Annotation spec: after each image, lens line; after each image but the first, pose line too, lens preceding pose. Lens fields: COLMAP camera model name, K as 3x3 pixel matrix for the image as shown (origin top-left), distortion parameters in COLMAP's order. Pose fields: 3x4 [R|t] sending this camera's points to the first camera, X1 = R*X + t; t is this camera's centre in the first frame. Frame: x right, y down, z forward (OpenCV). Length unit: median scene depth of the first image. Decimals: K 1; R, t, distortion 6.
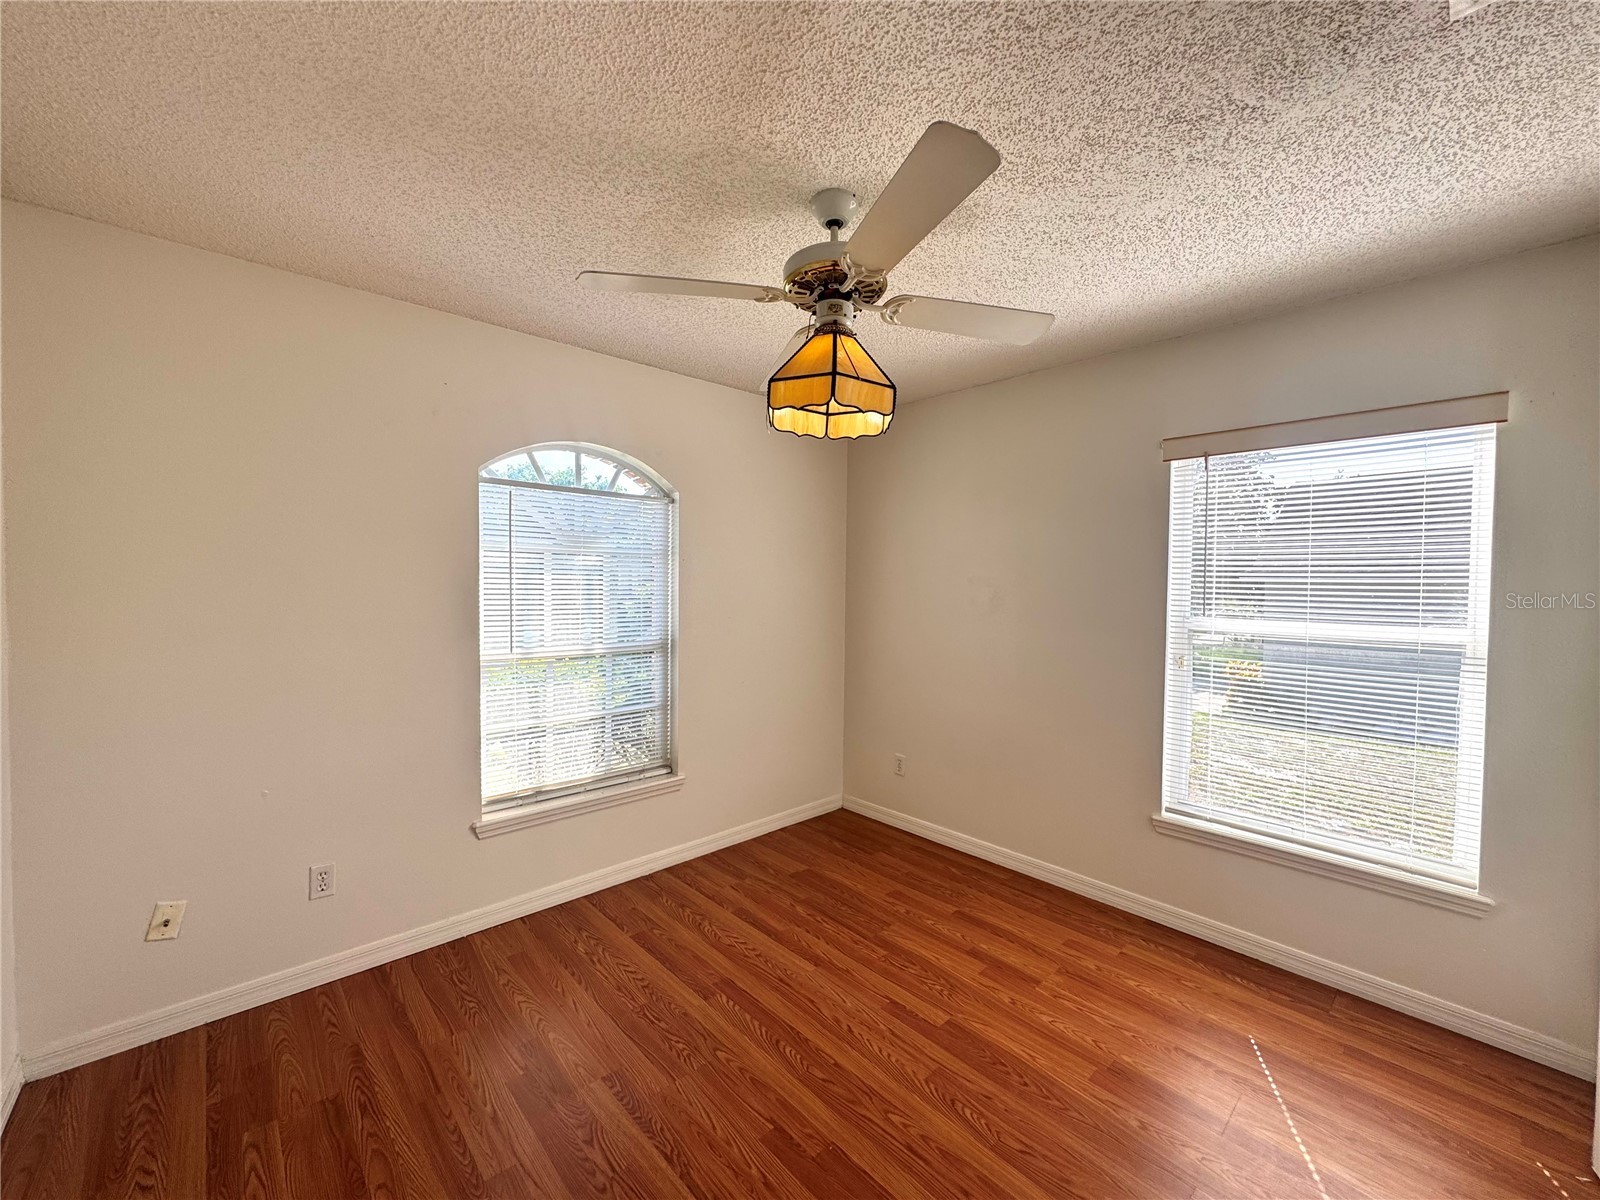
lens RADIAL K [[638.3, 0, 799.6], [0, 638.3, 599.1], [0, 0, 1]] dist [-0.003988, 0.000799]
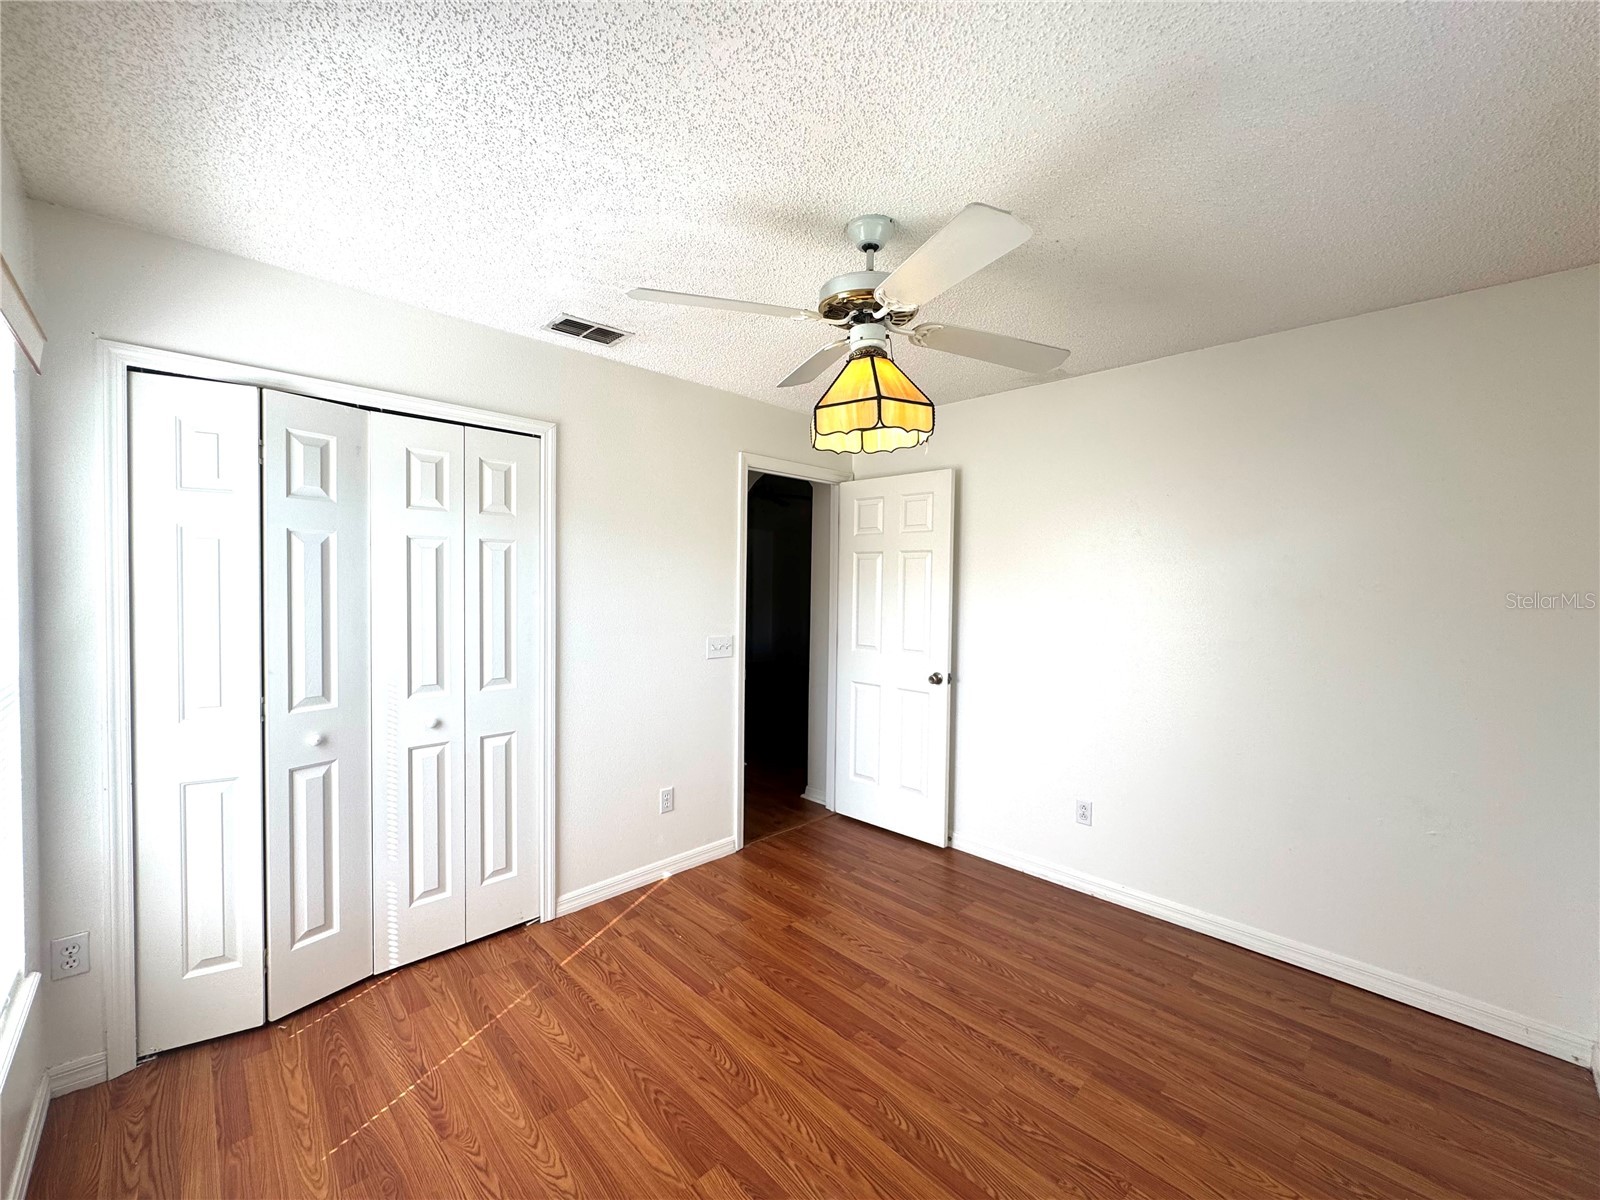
lens RADIAL K [[638.3, 0, 799.6], [0, 638.3, 599.1], [0, 0, 1]] dist [-0.003988, 0.000799]
pose [[-0.999528, -0.019098, -0.024072, 0.171667], [-0.020251, 0.998613, 0.048591, -0.061732], [0.023111, 0.049056, -0.998529, 1.968157]]
